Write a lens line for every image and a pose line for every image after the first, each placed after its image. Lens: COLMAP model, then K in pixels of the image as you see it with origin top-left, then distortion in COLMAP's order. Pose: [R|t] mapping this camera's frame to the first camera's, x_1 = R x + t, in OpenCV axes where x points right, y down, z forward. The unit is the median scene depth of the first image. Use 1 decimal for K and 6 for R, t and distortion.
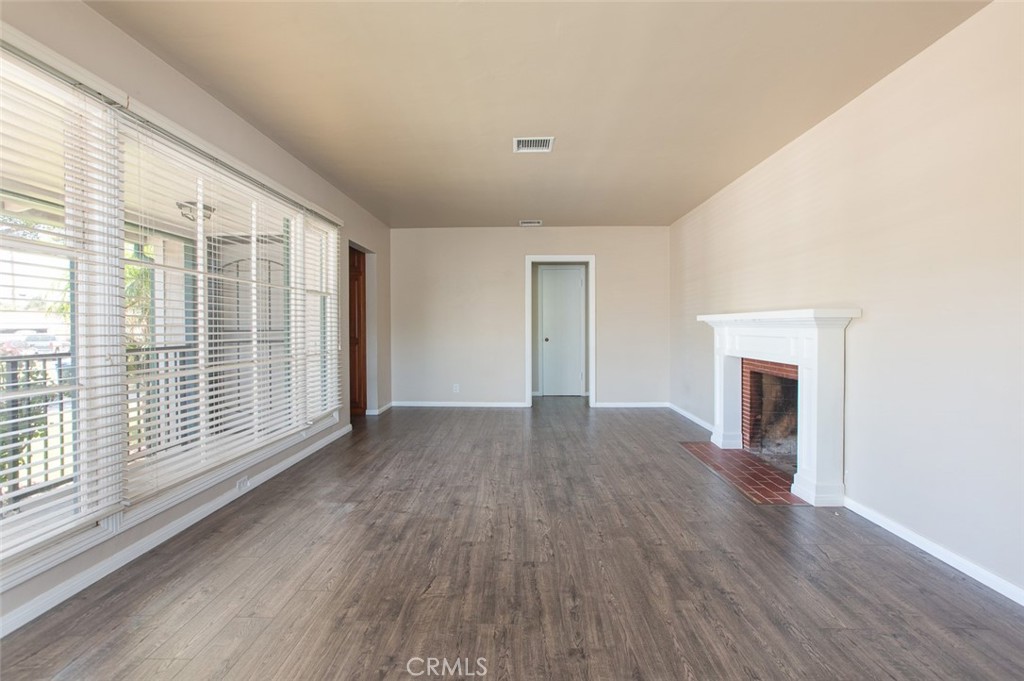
lens RADIAL K [[462.6, 0, 514.9], [0, 462.6, 336.2], [0, 0, 1]] dist [-0.005779, 0.000902]
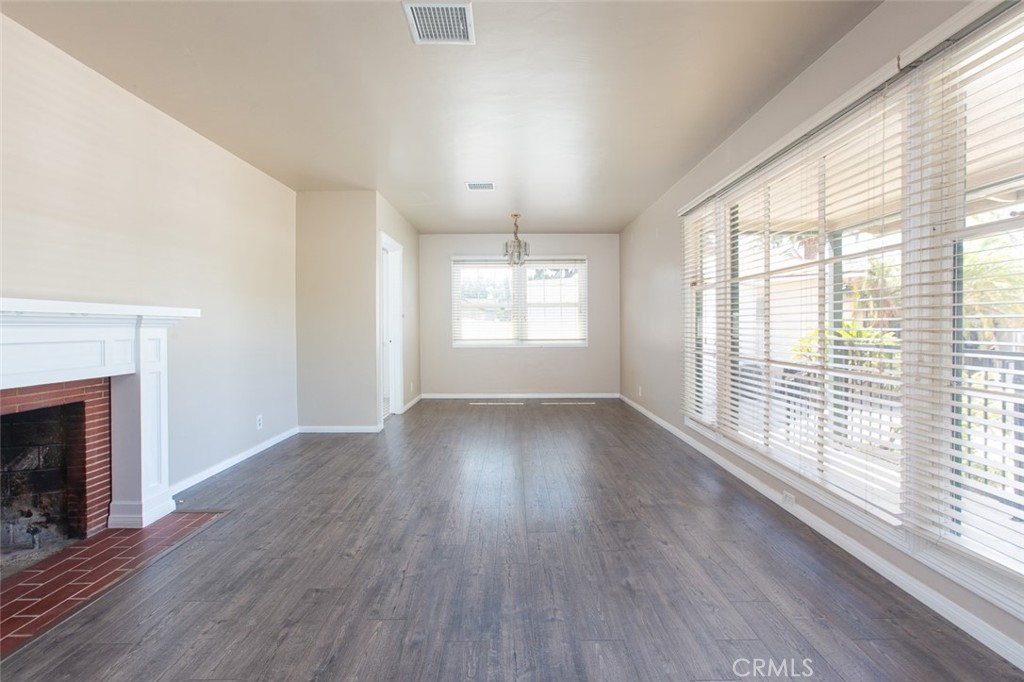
lens RADIAL K [[462.6, 0, 511.7], [0, 462.6, 340.6], [0, 0, 1]] dist [-0.005779, 0.000902]
pose [[-0.999857, 0.005648, -0.015934, -0.049068], [0.004810, 0.998628, 0.052153, -0.035019], [0.016206, 0.052069, -0.998512, 1.937131]]
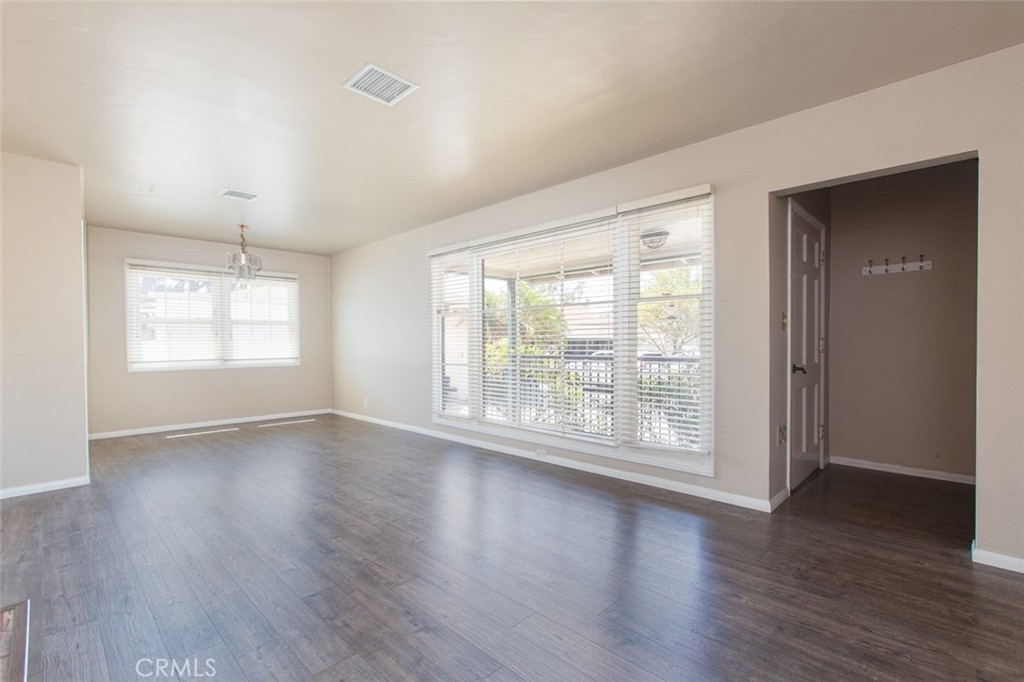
lens RADIAL K [[462.6, 0, 494.7], [0, 462.6, 344.1], [0, 0, 1]] dist [-0.005779, 0.000902]
pose [[-0.700992, 0.005155, -0.713151, 0.519582], [-0.006845, 0.999879, 0.013955, -0.028035], [0.713137, 0.014664, -0.700872, 1.956565]]
